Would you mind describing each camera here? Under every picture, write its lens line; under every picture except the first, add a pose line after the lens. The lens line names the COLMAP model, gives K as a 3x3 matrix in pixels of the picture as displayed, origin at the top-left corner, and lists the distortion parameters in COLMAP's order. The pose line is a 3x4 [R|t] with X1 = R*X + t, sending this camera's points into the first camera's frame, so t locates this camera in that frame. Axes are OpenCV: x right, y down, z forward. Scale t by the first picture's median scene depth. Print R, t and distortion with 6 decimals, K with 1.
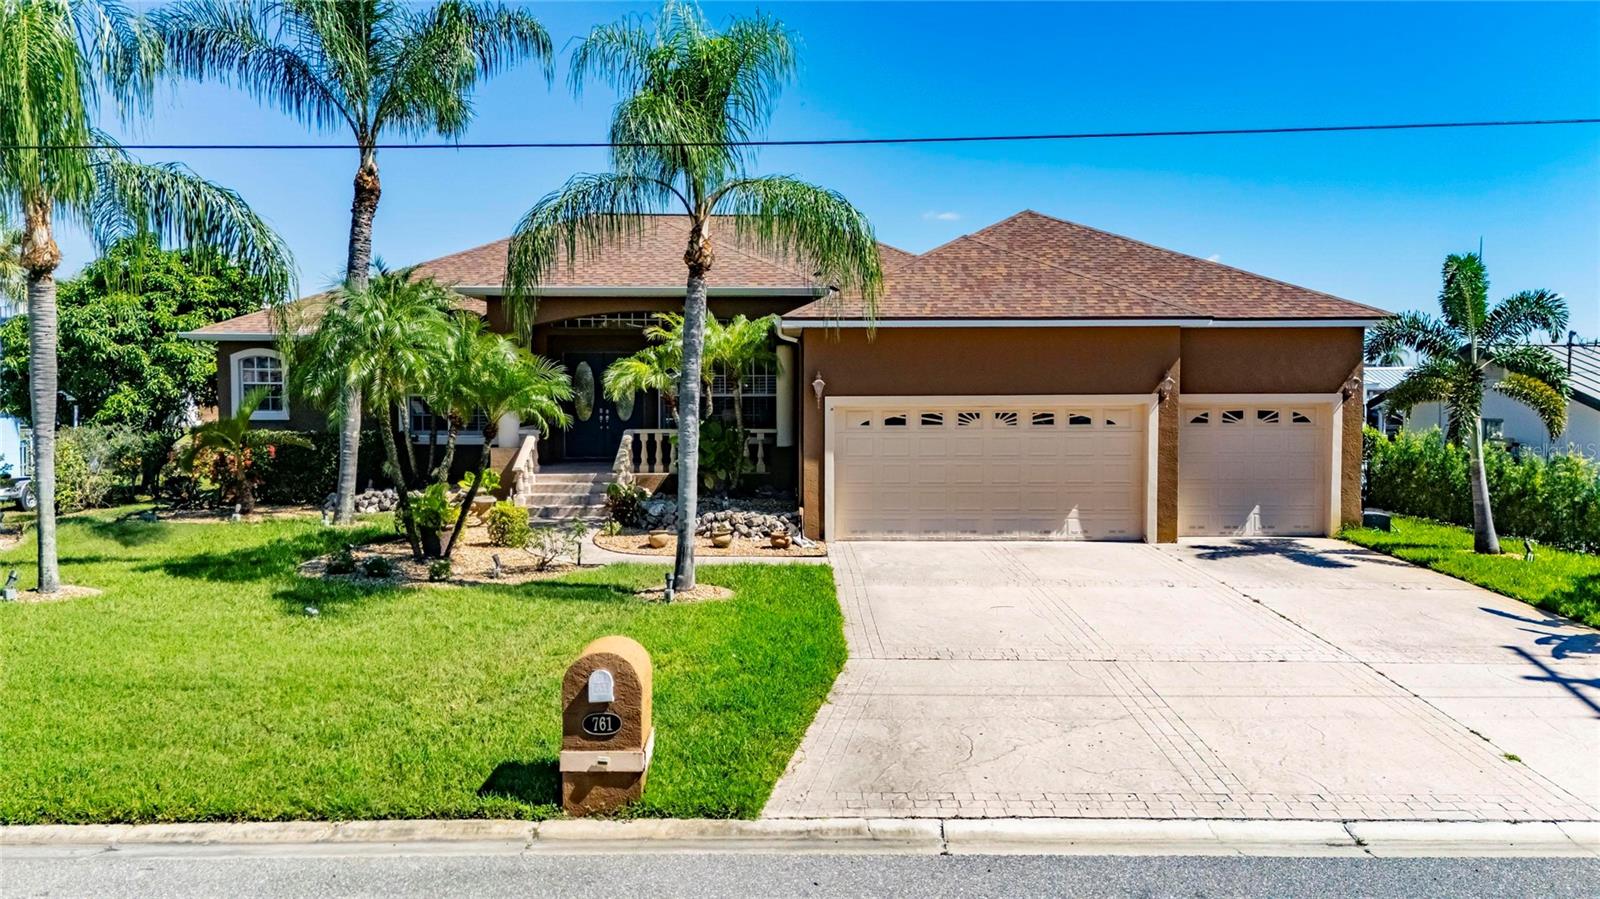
lens RADIAL K [[1195.5, 0, 803.3], [0, 1195.5, 450.1], [0, 0, 1]] dist [0.064211, -0.060708]
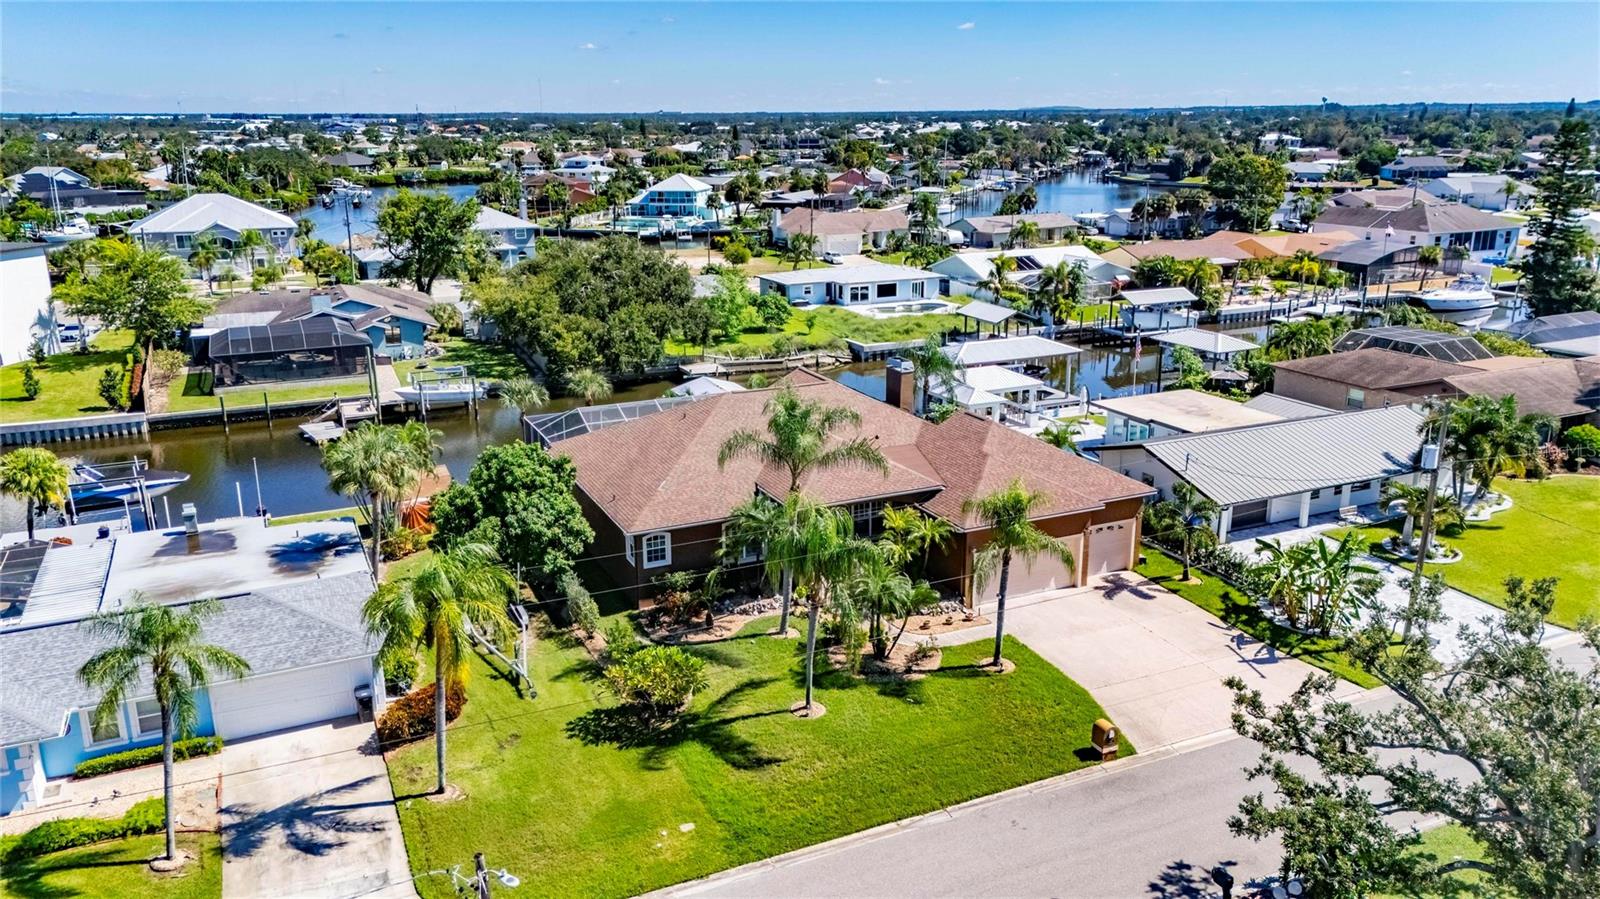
lens RADIAL K [[1176.6, 0, 800.0], [0, 1176.6, 449.5], [0, 0, 1]] dist [0.085764, -0.100715]
pose [[0.905702, -0.117366, 0.407343, -1.251666], [0.026748, 0.974817, 0.221398, -0.787227], [-0.423069, -0.189625, 0.886033, -0.944185]]
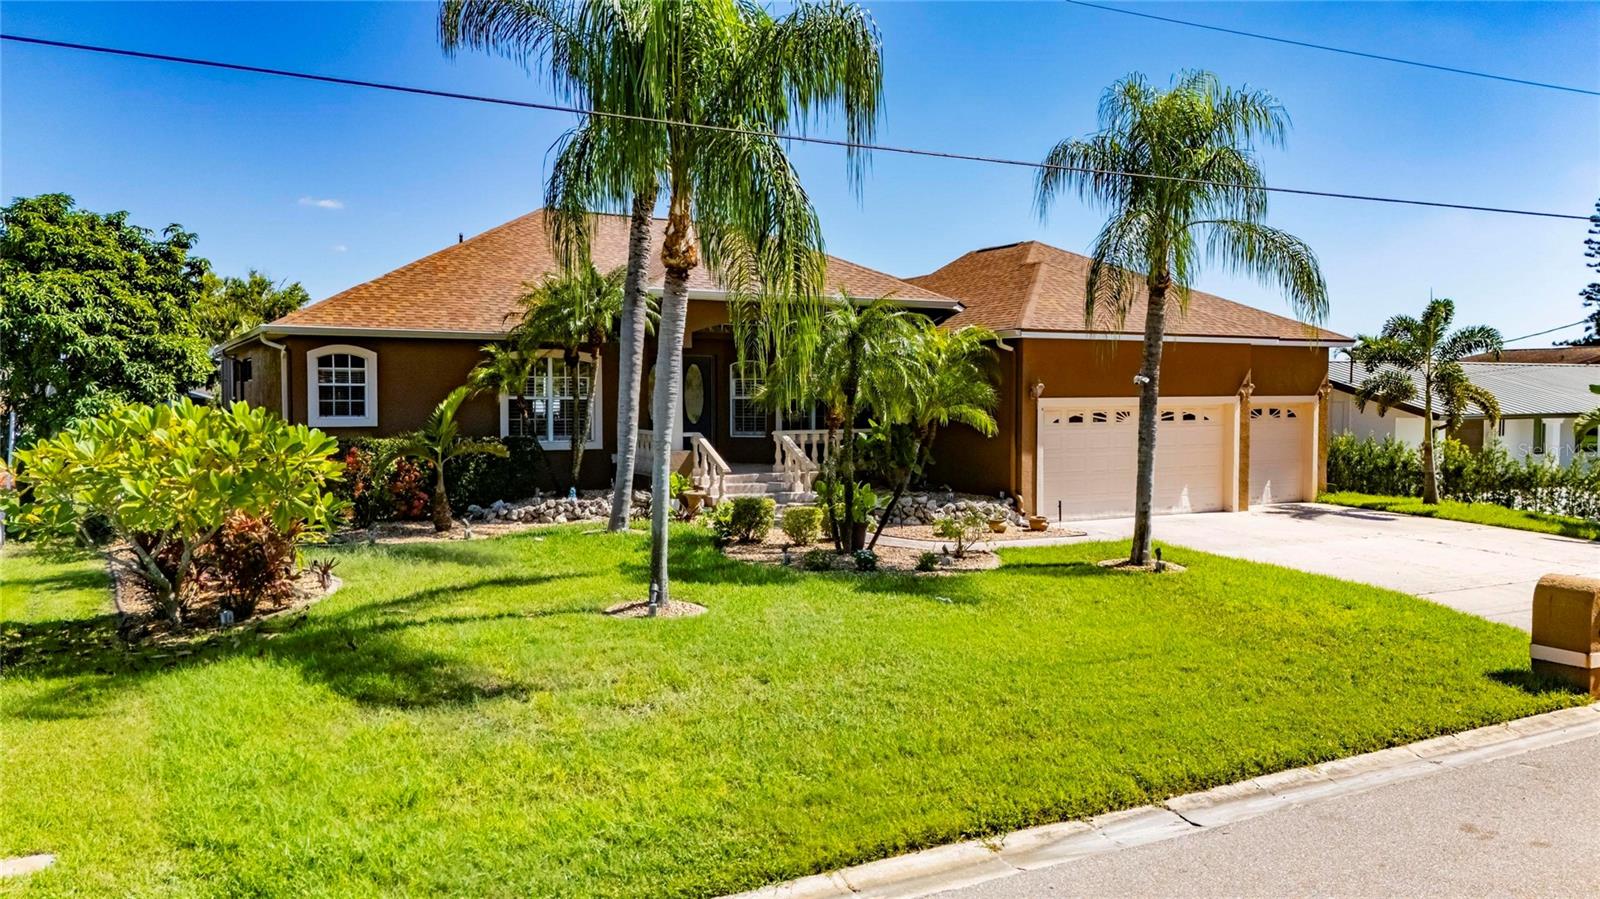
lens RADIAL K [[1195.5, 0, 803.3], [0, 1195.5, 450.1], [0, 0, 1]] dist [0.064211, -0.060708]
pose [[0.873094, -0.022656, 0.487025, -0.733921], [0.024090, 0.999704, 0.003318, -0.004037], [-0.486956, 0.008836, 0.873382, 0.098373]]
